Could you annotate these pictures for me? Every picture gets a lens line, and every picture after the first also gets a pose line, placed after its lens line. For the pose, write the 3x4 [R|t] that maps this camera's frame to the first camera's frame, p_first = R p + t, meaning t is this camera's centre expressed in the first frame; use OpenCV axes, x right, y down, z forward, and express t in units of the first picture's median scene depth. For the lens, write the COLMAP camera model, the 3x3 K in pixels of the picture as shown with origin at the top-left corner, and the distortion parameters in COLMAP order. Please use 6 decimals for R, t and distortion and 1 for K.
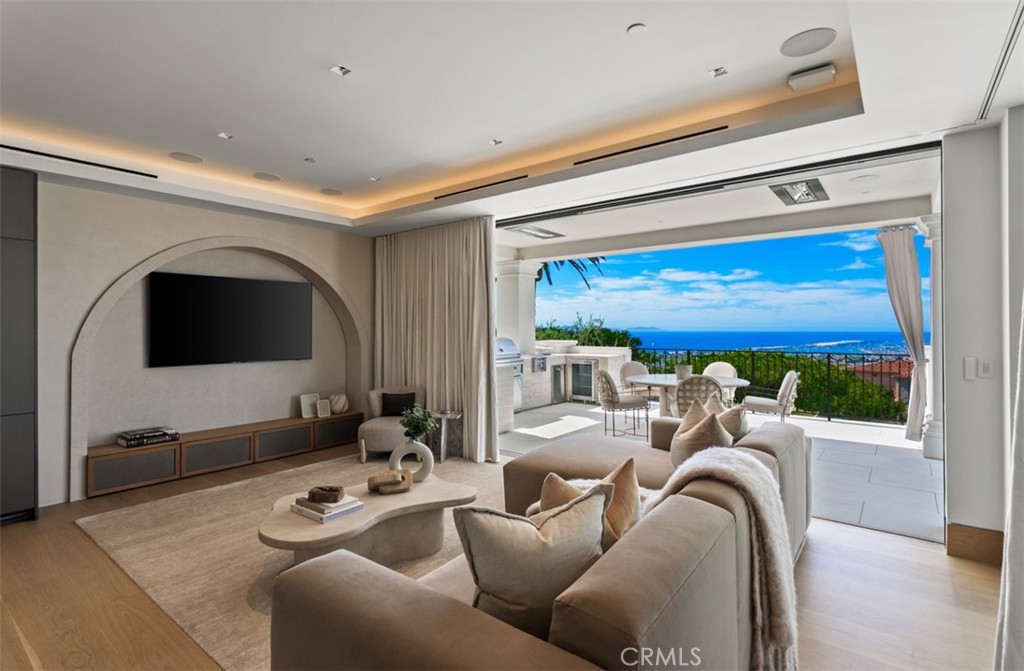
lens RADIAL K [[486.9, 0, 503.6], [0, 486.9, 325.0], [0, 0, 1]] dist [0.007858, -0.004573]
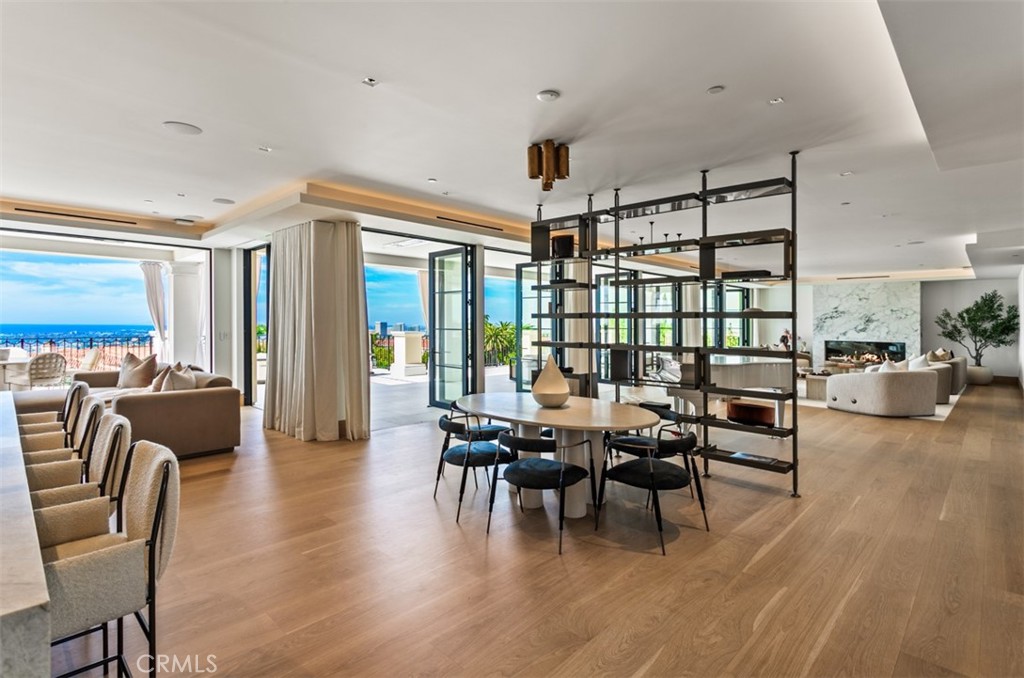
lens RADIAL K [[492.1, 0, 497.3], [0, 492.1, 322.2], [0, 0, 1]] dist [-0.006065, 0.001590]
pose [[0.109117, 0.005254, 0.994015, -0.814110], [-0.013205, 0.999905, -0.003836, 0.003200], [-0.993941, -0.012708, 0.109176, -0.423354]]
